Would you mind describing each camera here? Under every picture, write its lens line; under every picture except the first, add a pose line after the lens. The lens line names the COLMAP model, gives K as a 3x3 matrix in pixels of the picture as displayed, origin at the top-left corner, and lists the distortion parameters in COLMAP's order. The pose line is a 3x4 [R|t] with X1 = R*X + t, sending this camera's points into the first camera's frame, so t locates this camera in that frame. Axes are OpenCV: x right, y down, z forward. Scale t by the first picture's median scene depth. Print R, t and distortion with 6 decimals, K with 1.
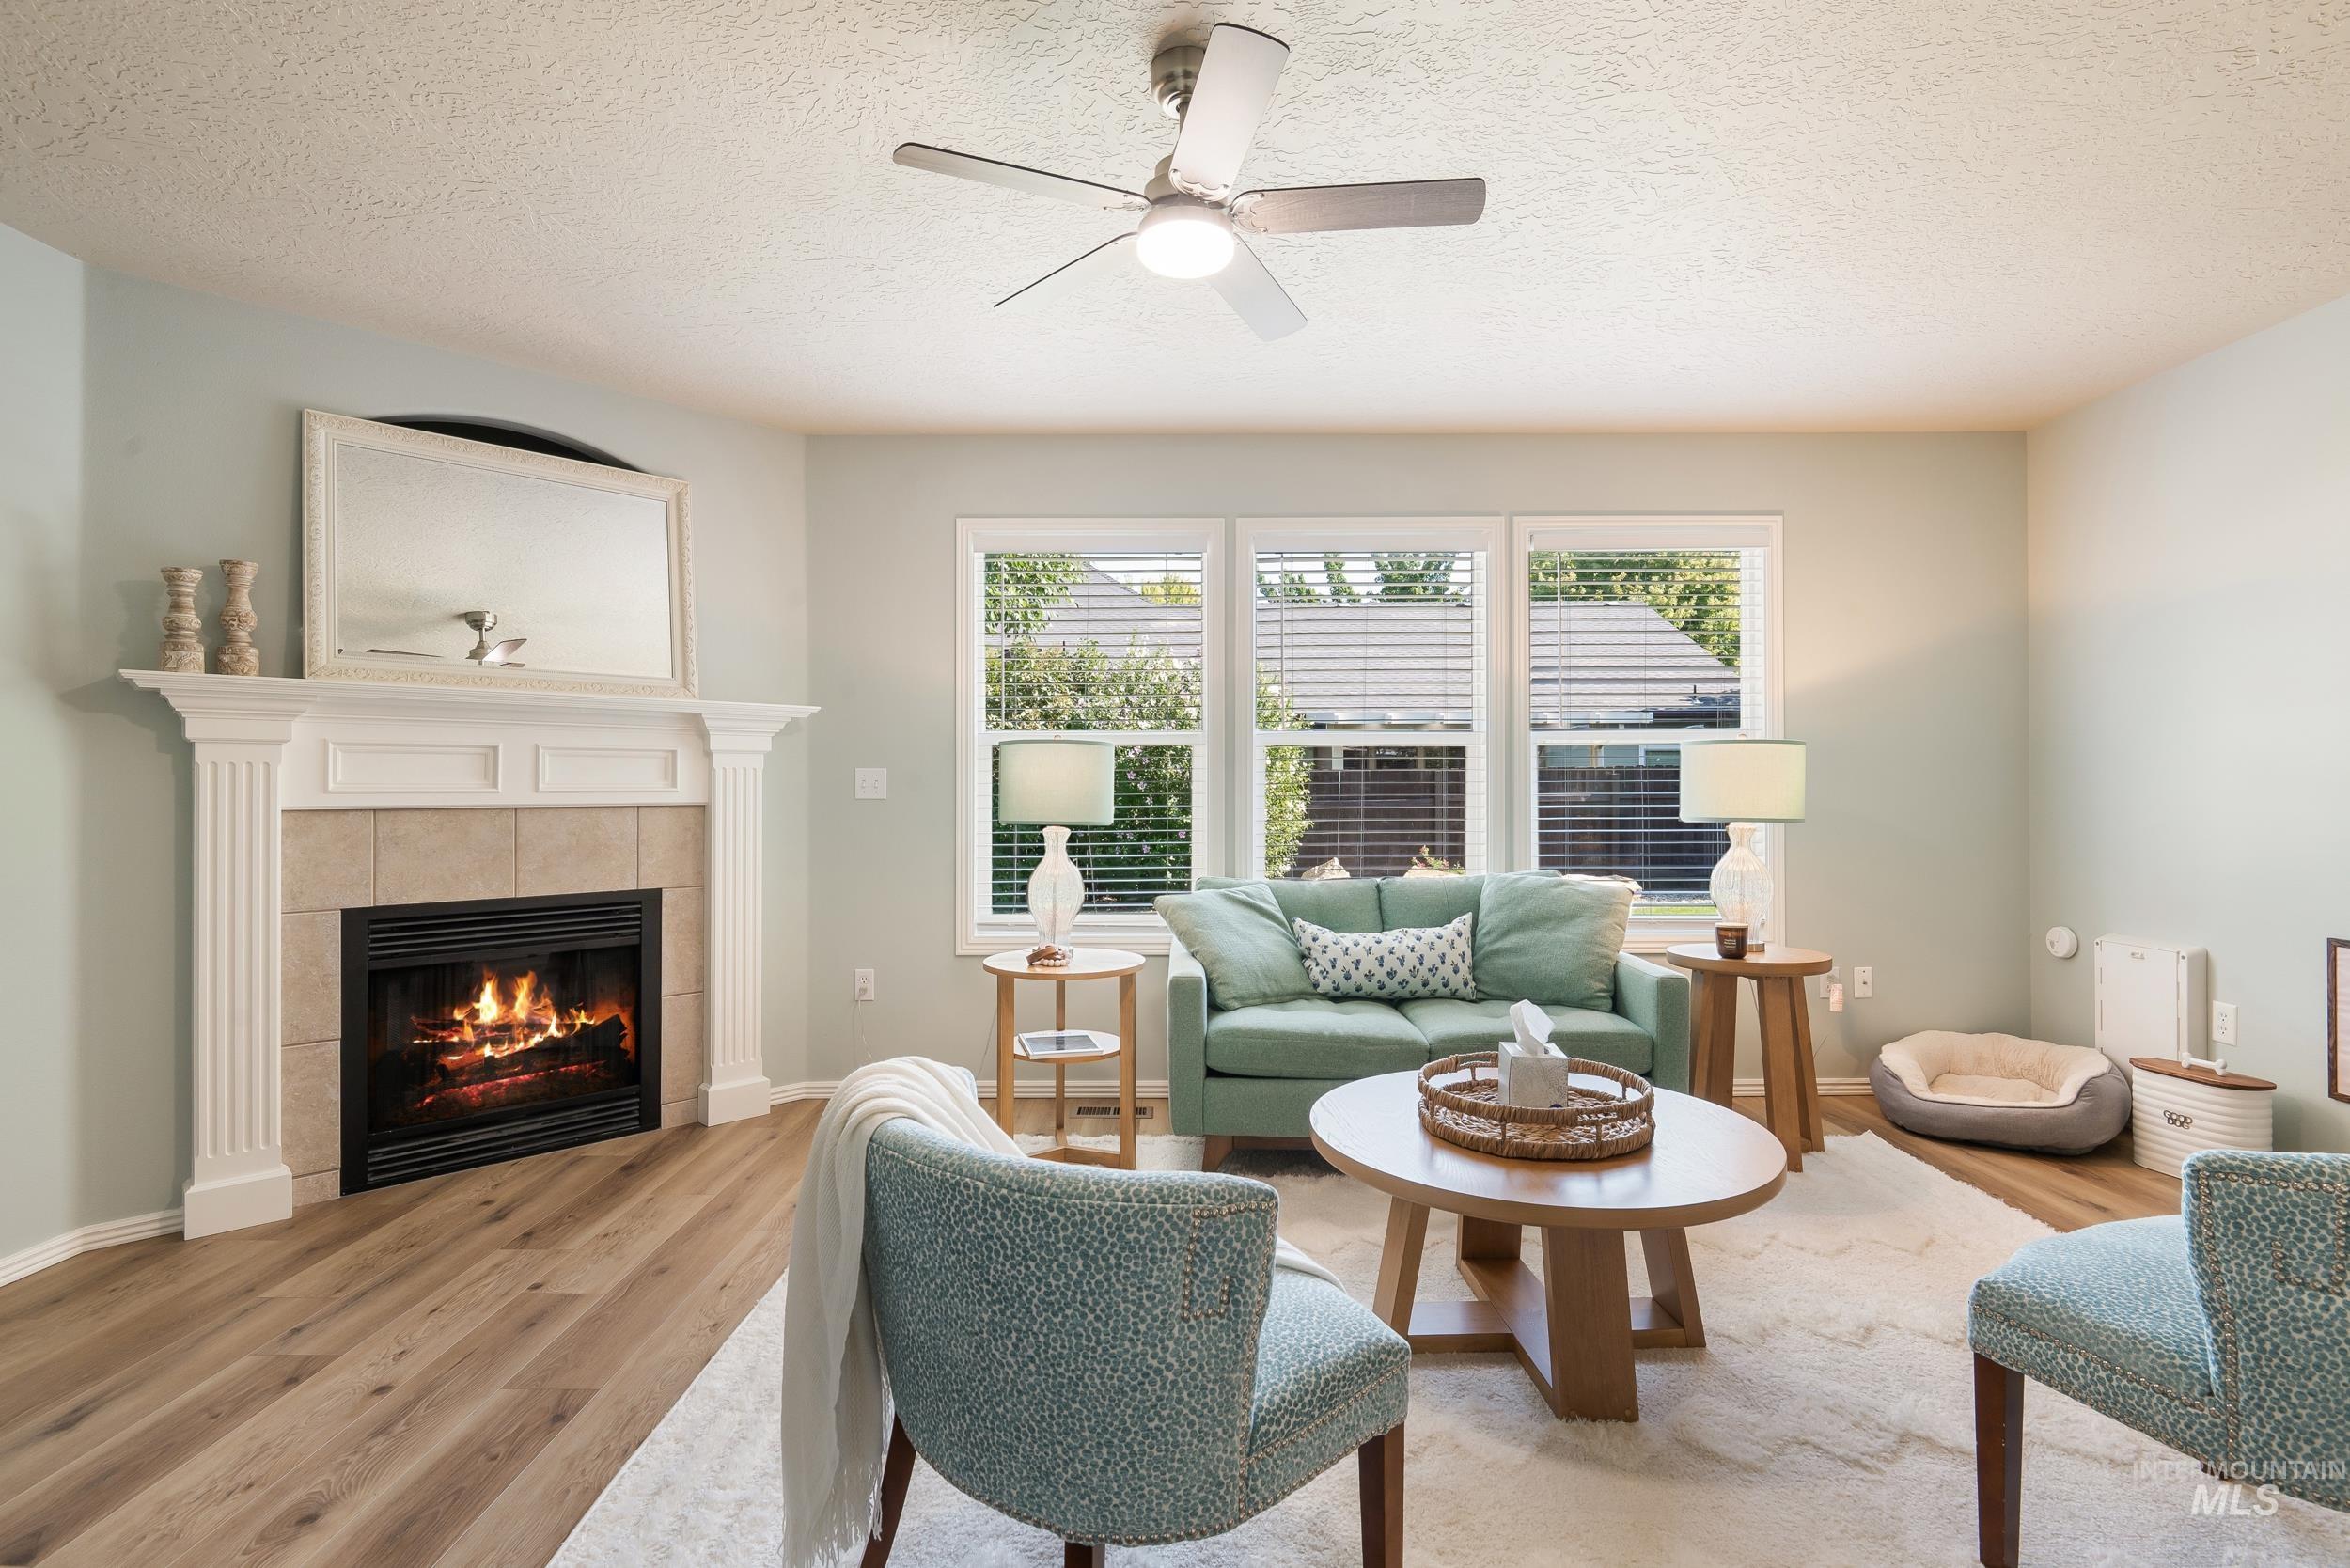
lens RADIAL K [[1060.8, 0, 1180.7], [0, 1060.8, 780.9], [0, 0, 1]] dist [0.021149, -0.027846]
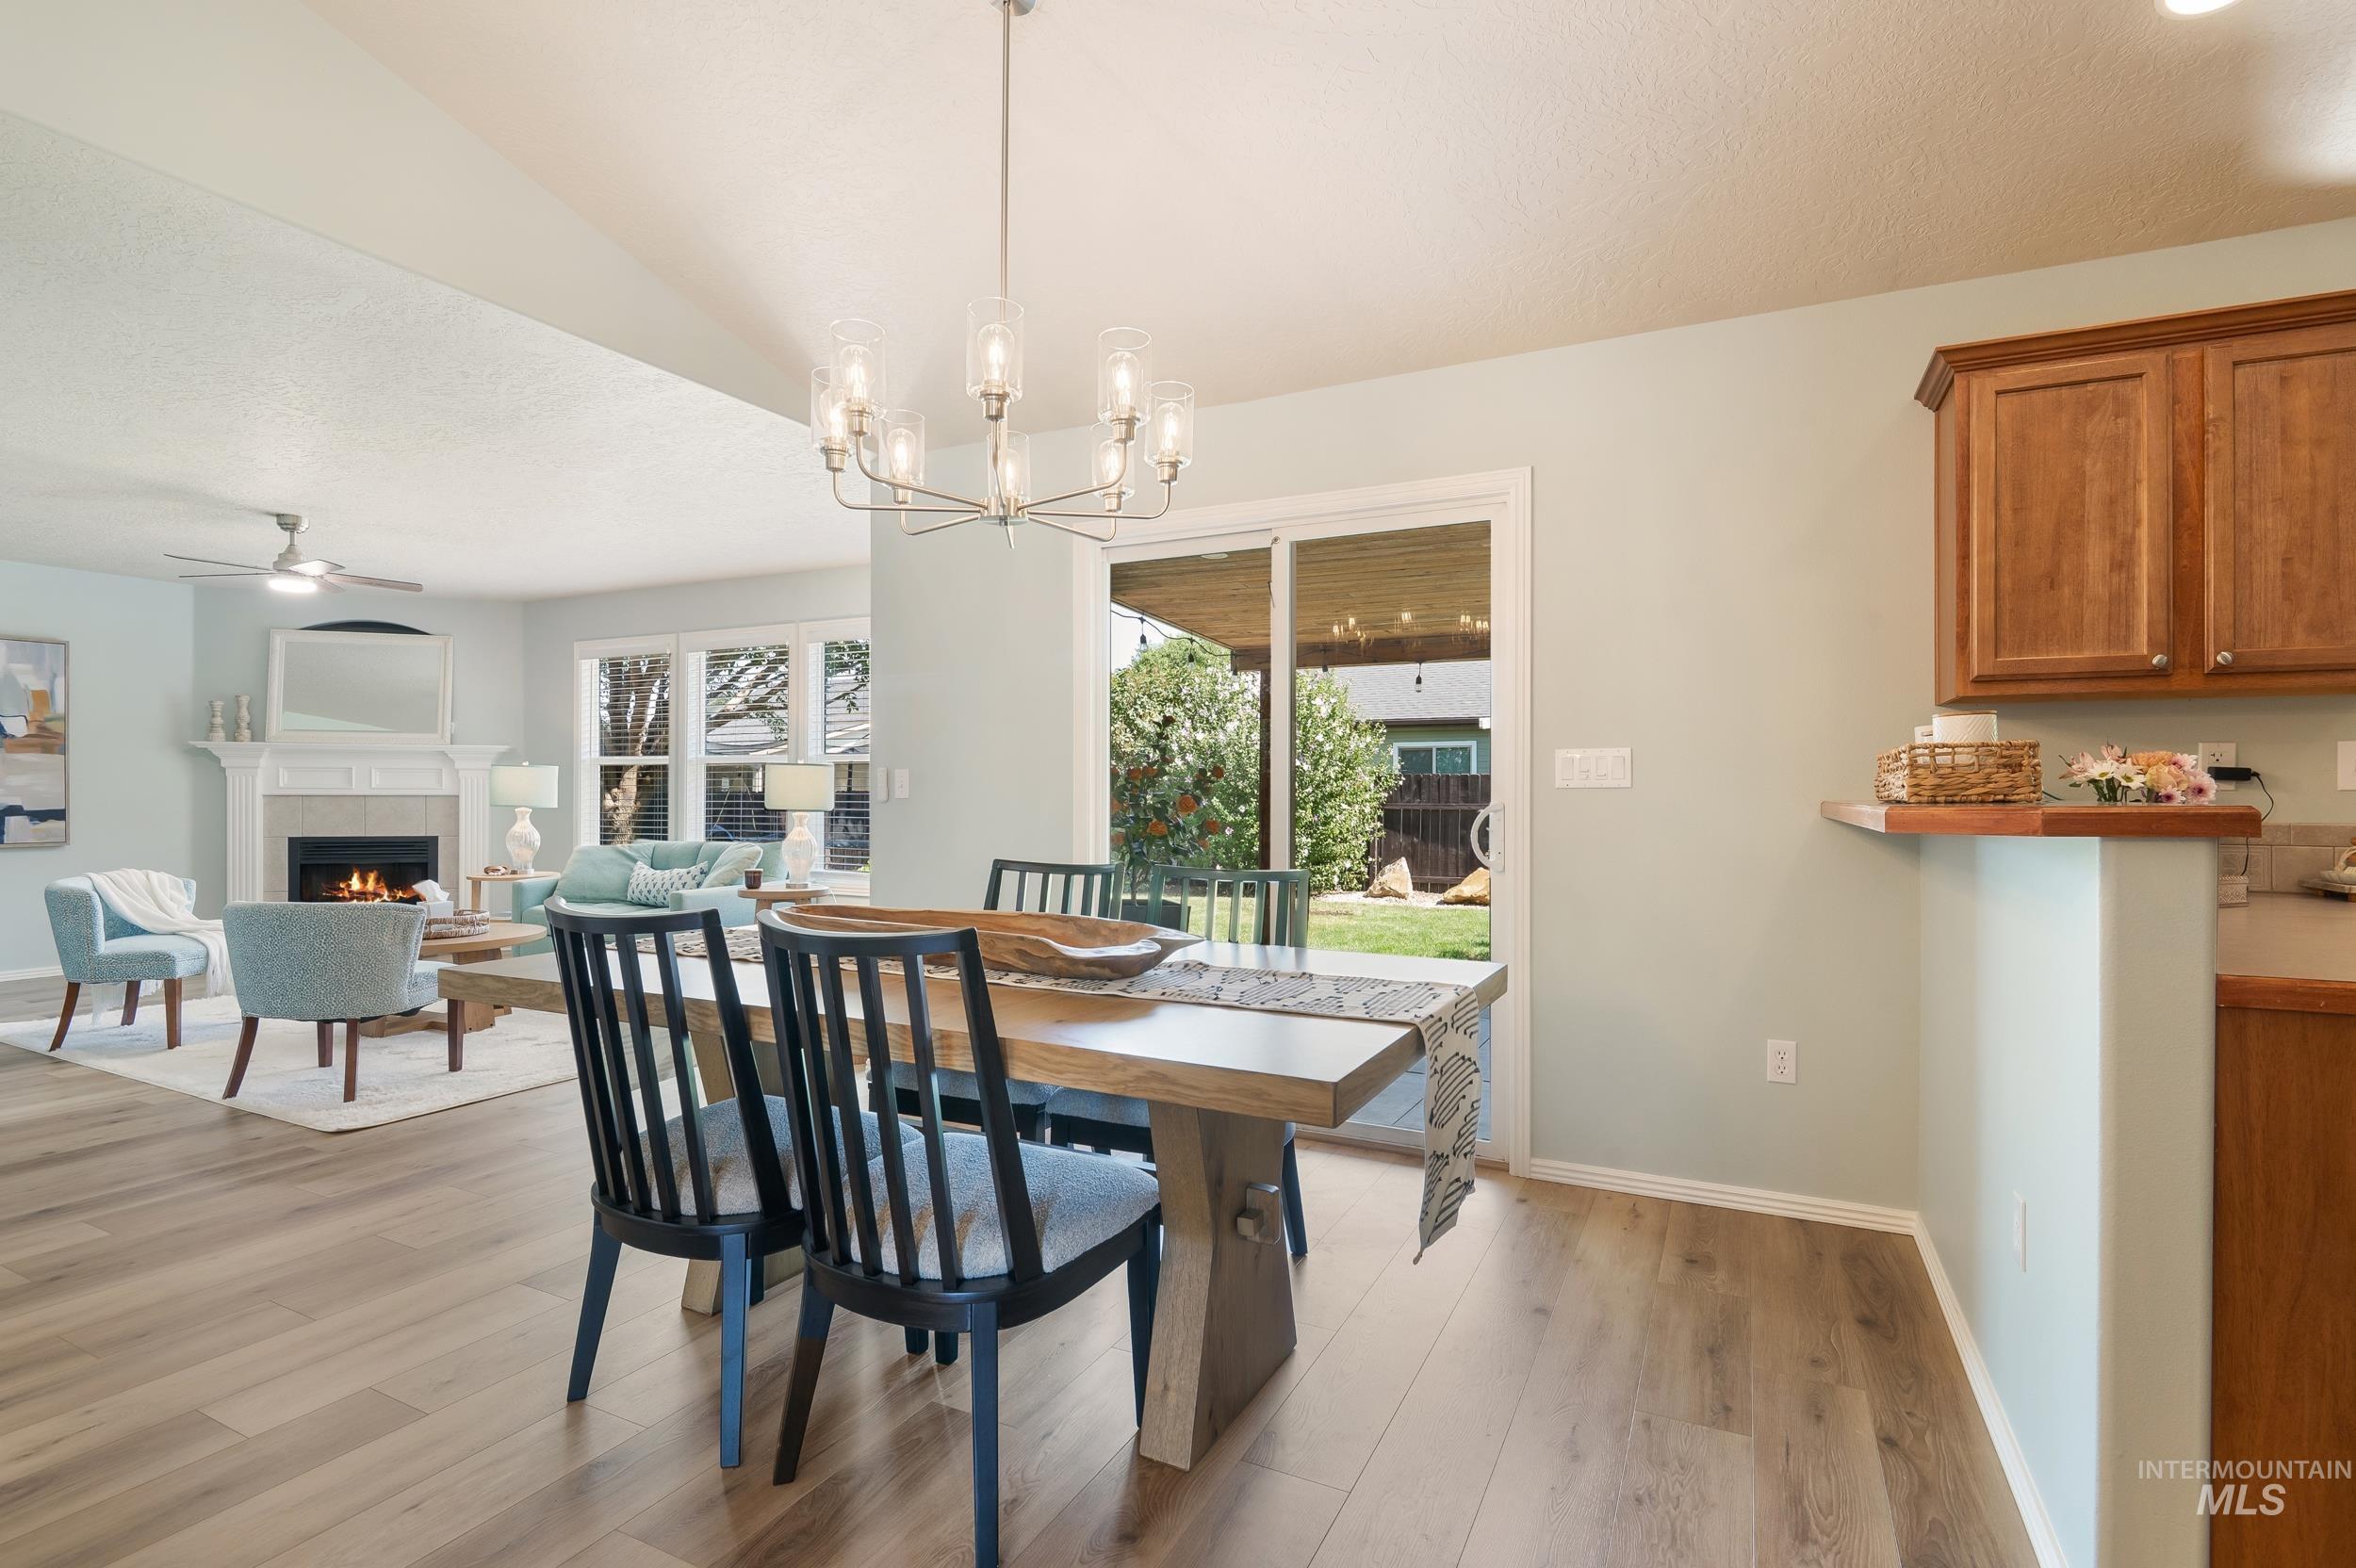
lens RADIAL K [[1137.3, 0, 1178.0], [0, 1137.3, 784.0], [0, 0, 1]] dist [-0.010954, -0.000575]
pose [[0.892910, 0.005949, -0.450196, 1.876372], [-0.005226, 0.999982, 0.002848, -0.013267], [0.450205, -0.000190, 0.892925, -0.324877]]
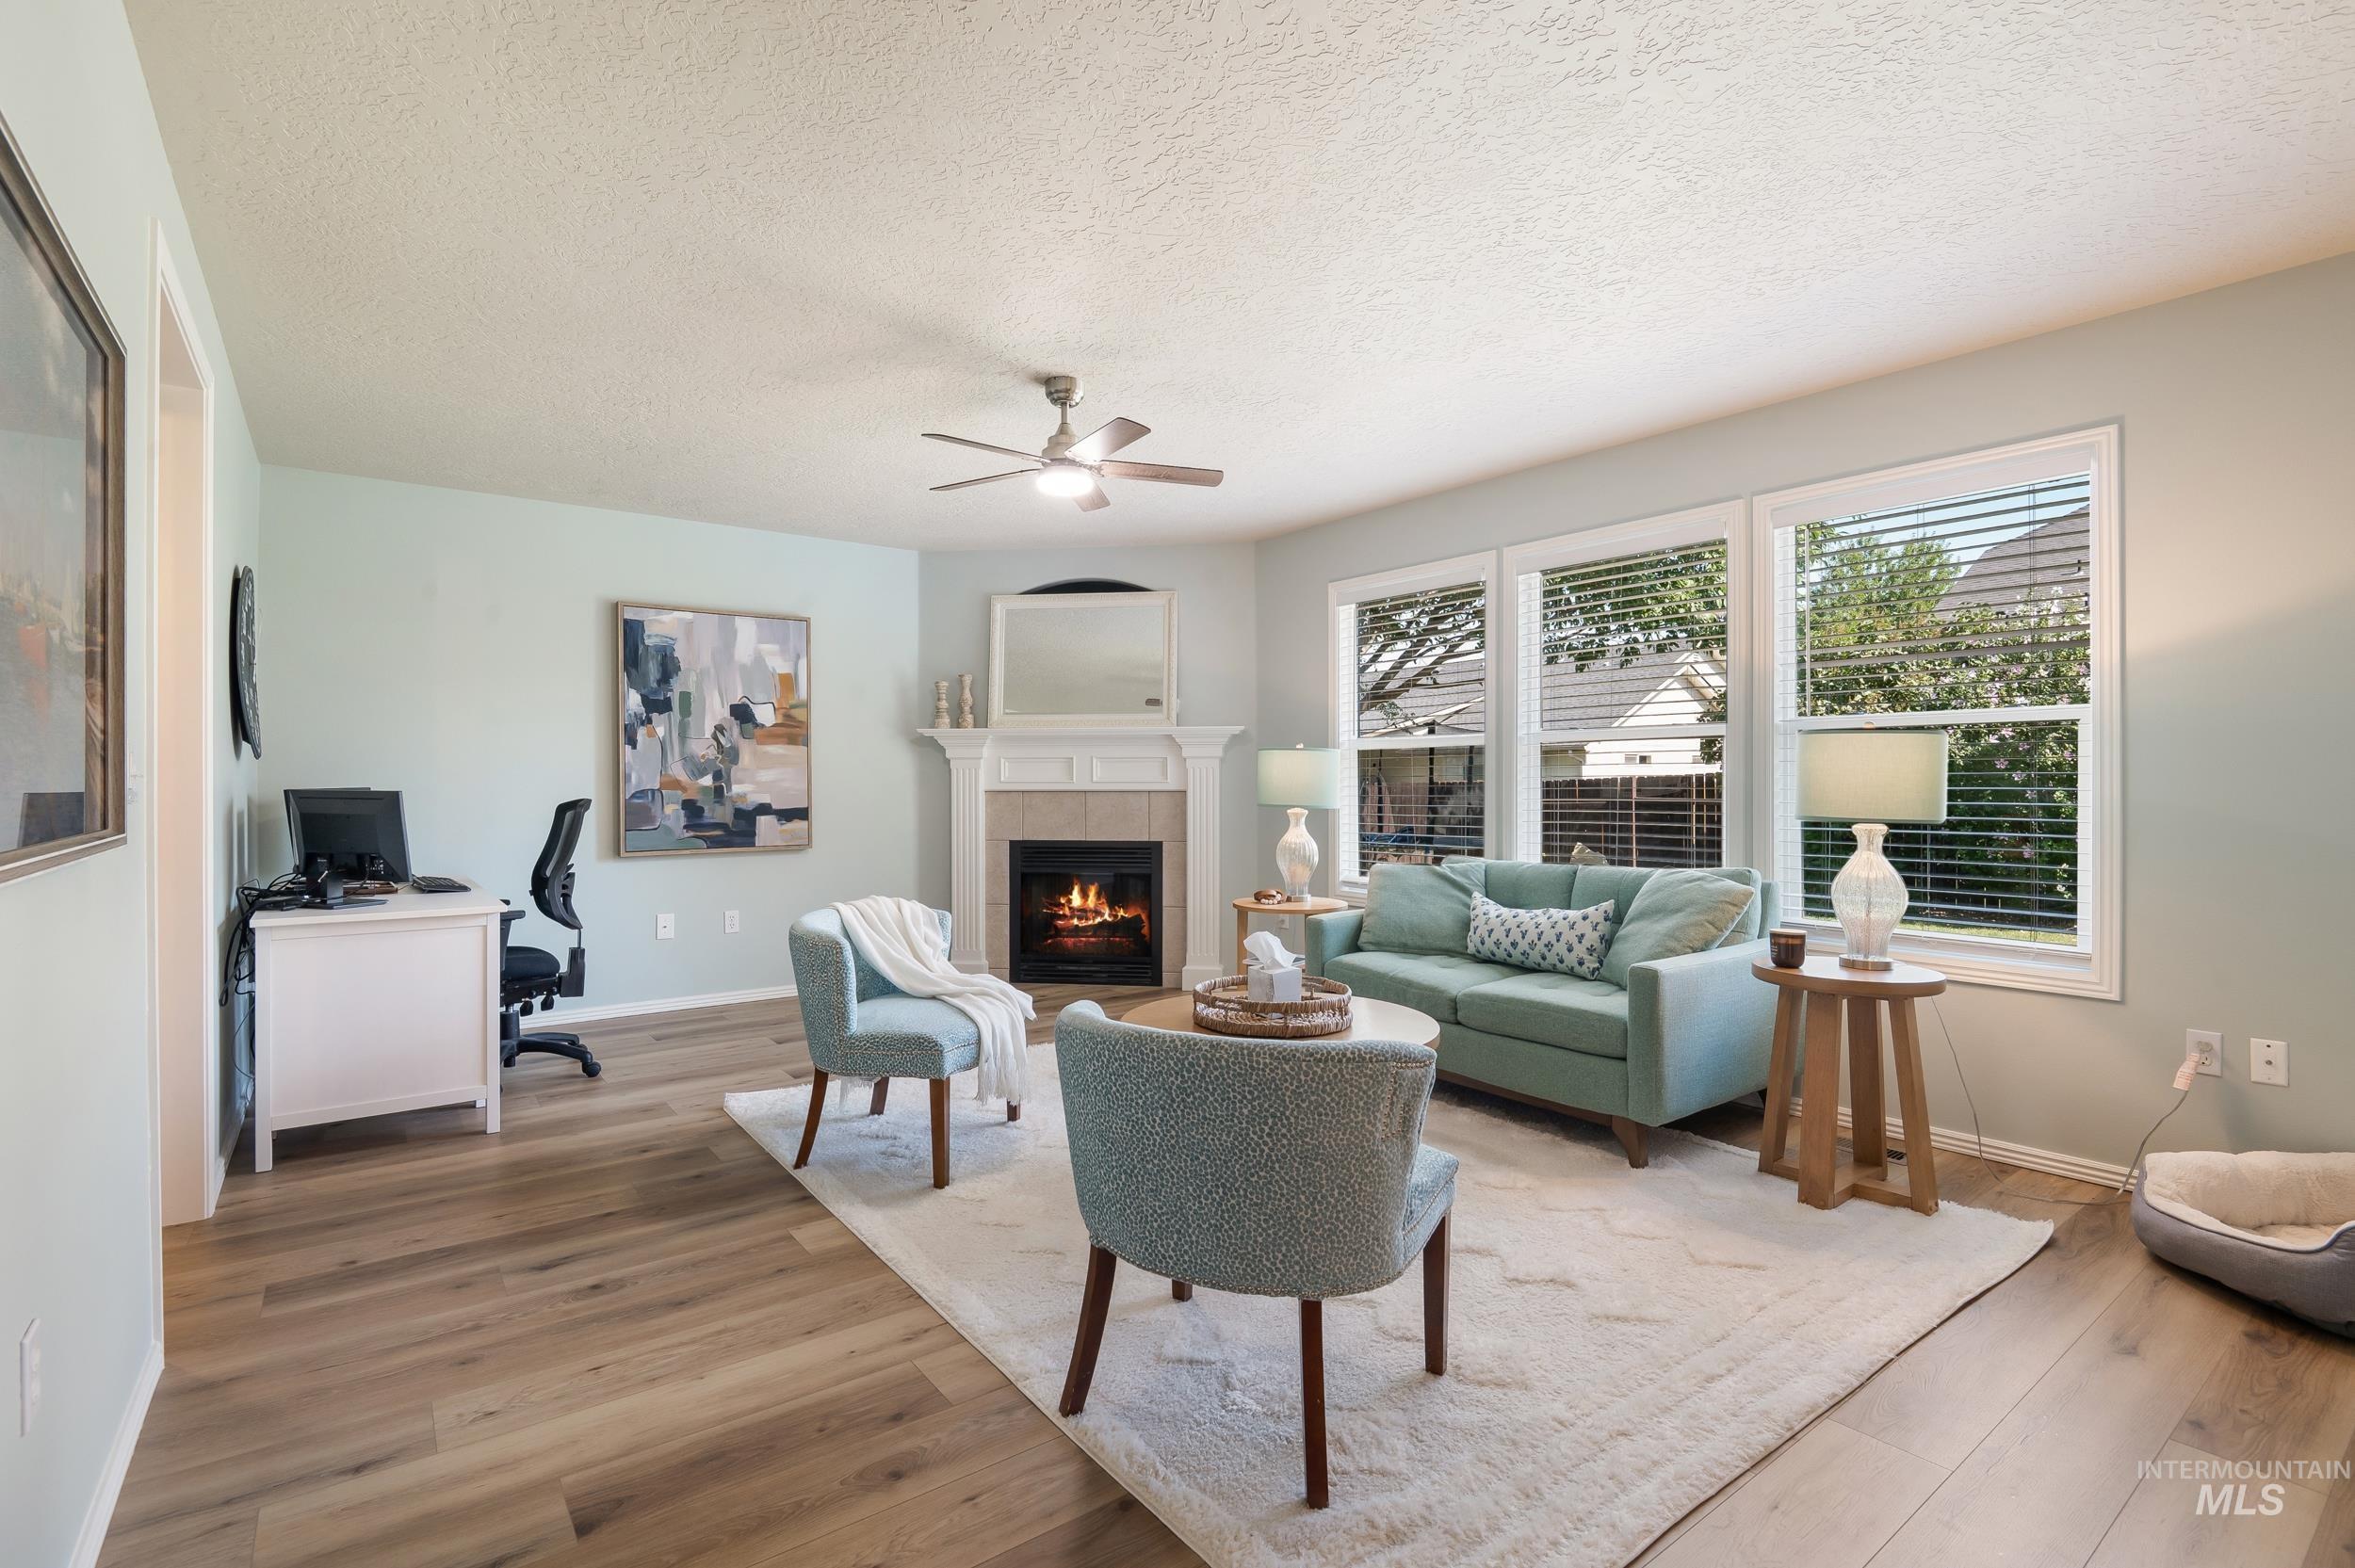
lens RADIAL K [[1076.5, 0, 1155.2], [0, 1076.5, 772.9], [0, 0, 1]] dist [-0.001363, -0.000499]
pose [[0.596469, -0.001967, -0.802634, 0.898674], [0.004075, 0.999992, 0.000578, -0.005649], [0.802626, -0.003615, 0.596472, -0.003227]]
